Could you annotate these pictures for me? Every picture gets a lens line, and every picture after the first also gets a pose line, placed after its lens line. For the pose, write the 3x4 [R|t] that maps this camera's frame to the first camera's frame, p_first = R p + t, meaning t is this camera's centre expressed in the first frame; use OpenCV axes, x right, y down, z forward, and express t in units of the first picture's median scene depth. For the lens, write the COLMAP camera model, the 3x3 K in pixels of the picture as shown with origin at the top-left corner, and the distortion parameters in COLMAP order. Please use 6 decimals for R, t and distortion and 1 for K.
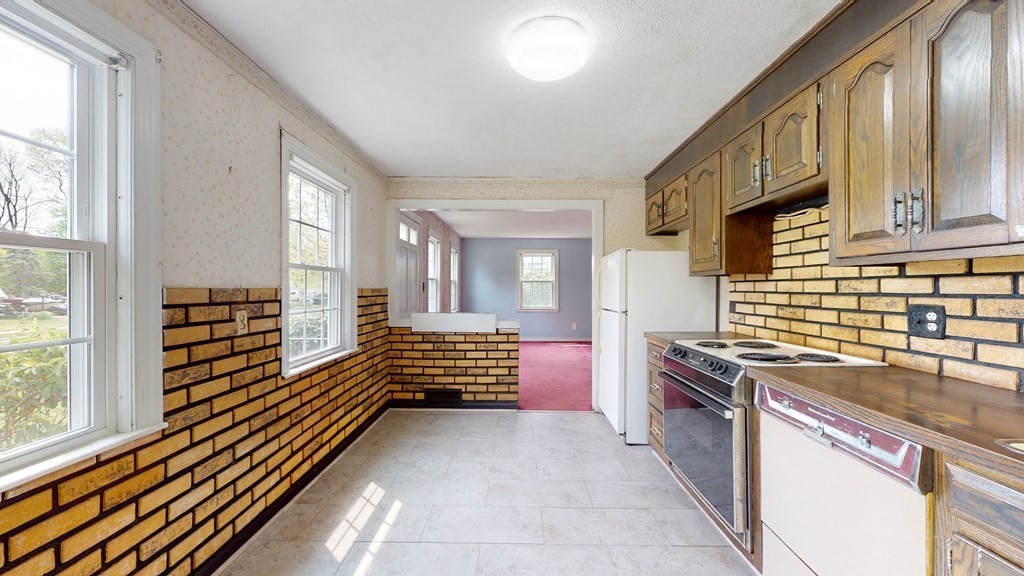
lens RADIAL K [[377.2, 0, 509.7], [0, 377.2, 288.2], [0, 0, 1]] dist [0.000477, -0.000049]
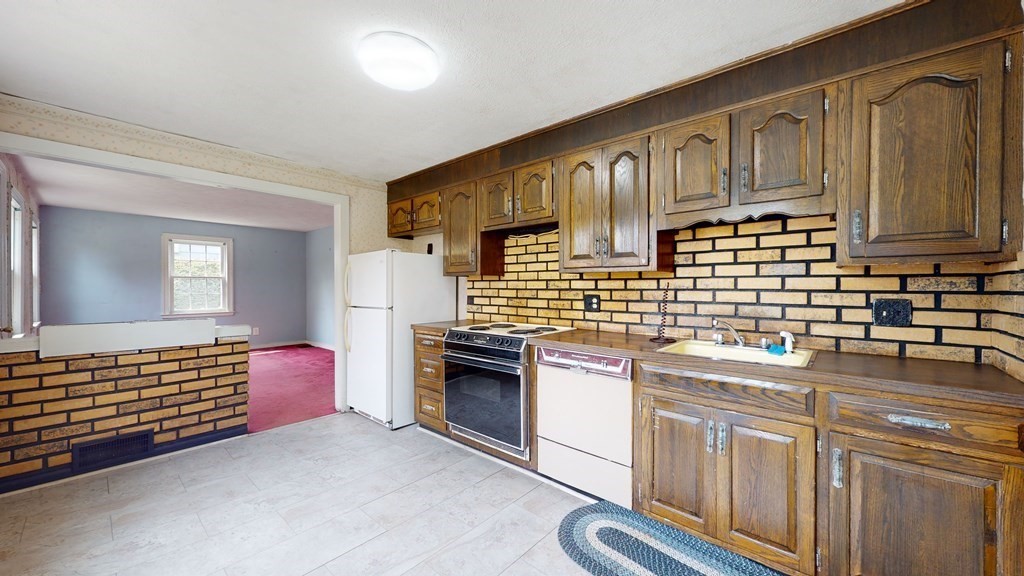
lens RADIAL K [[377.2, 0, 514.5], [0, 377.2, 288.1], [0, 0, 1]] dist [0.000477, -0.000049]
pose [[0.644649, -0.004318, 0.764466, -0.392631], [0.000103, 0.999985, 0.005562, 0.000335], [-0.764479, -0.003507, 0.644640, 0.049329]]
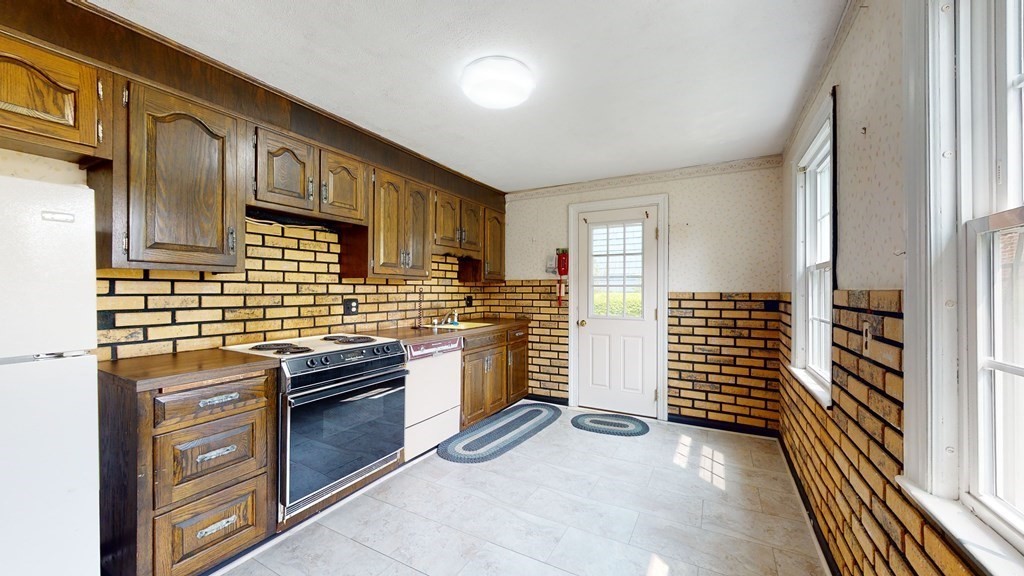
lens RADIAL K [[377.2, 0, 509.0], [0, 377.2, 289.2], [0, 0, 1]] dist [0.000477, -0.000049]
pose [[-0.884247, -0.000998, 0.467018, -0.358924], [-0.002989, 0.999989, -0.003523, -0.000687], [-0.467010, -0.004511, -0.884241, 1.545253]]
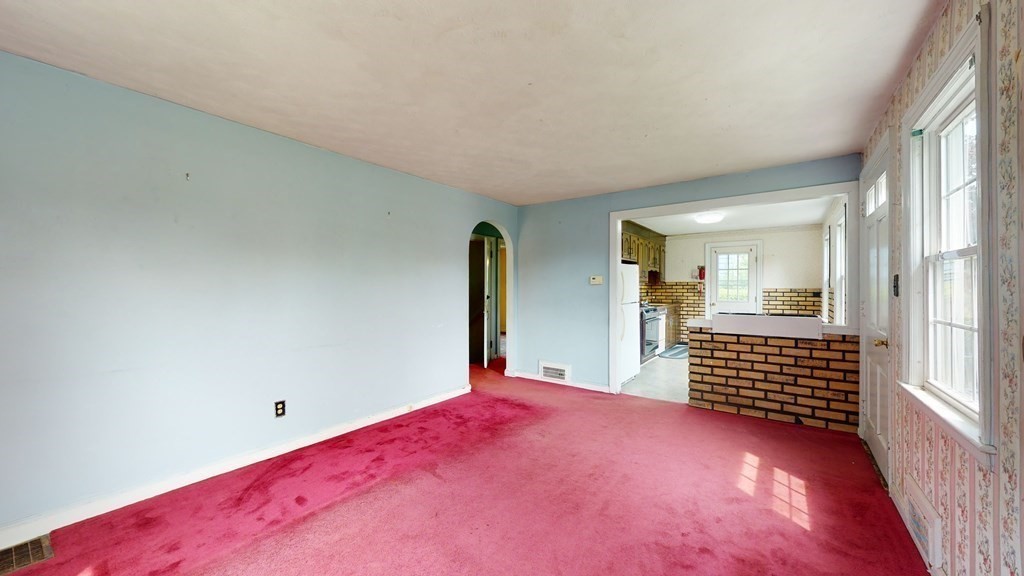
lens RADIAL K [[377.2, 0, 511.0], [0, 377.2, 287.2], [0, 0, 1]] dist [0.000477, -0.000049]
pose [[-0.813846, -0.002964, 0.581073, -0.339899], [-0.006089, 0.999976, -0.003427, 0.013883], [-0.581049, -0.006327, -0.813844, 3.138838]]
